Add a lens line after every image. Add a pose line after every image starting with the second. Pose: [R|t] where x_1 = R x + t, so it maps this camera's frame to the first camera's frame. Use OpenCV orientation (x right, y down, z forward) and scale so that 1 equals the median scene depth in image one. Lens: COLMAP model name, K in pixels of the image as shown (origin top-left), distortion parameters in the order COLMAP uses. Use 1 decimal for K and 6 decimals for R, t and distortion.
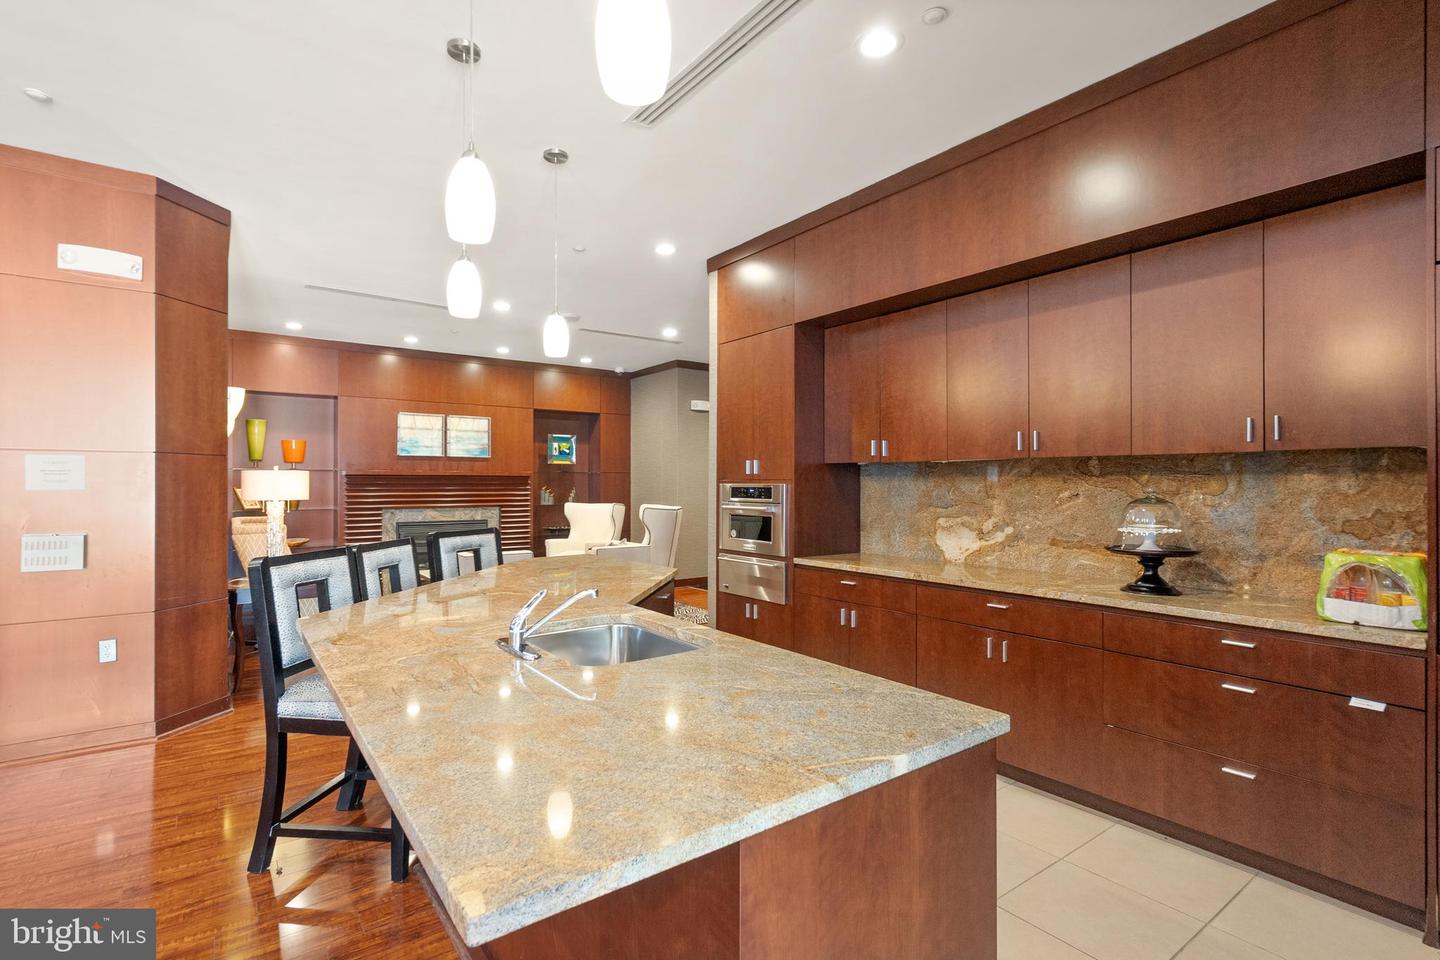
lens RADIAL K [[687.4, 0, 720.0], [0, 687.4, 480.0], [0, 0, 1]] dist [-0.000089, -0.000088]
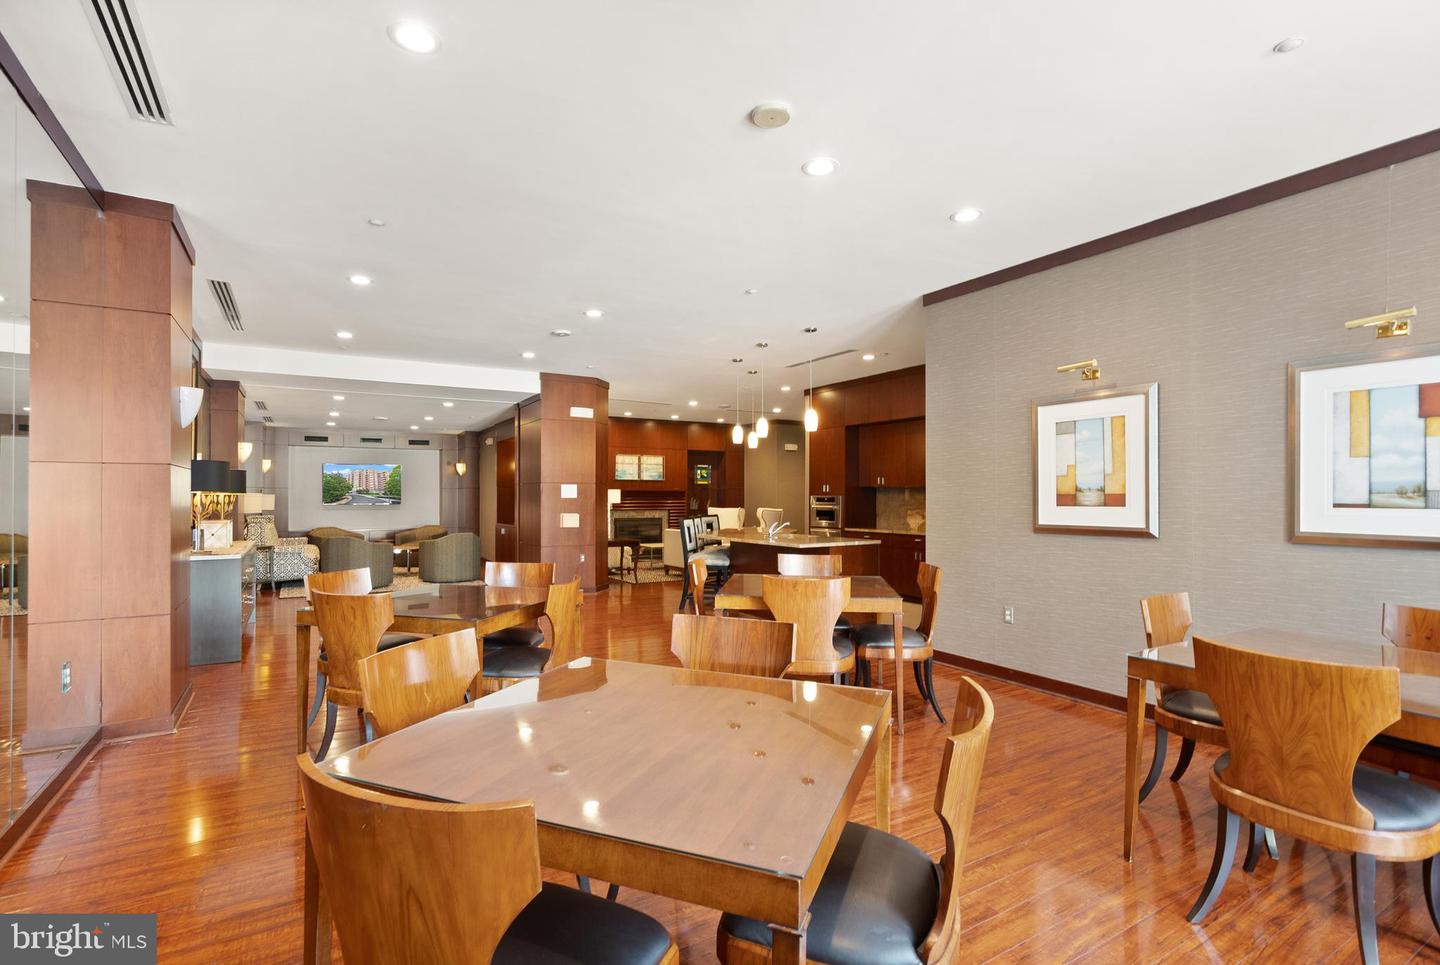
lens RADIAL K [[687.4, 0, 720.0], [0, 687.4, 482.5], [0, 0, 1]] dist [-0.000089, -0.000088]
pose [[0.996030, 0.000124, -0.089014, -0.053606], [-0.001435, 0.999891, -0.014667, -0.002791], [0.089003, 0.014737, 0.995922, -0.688932]]
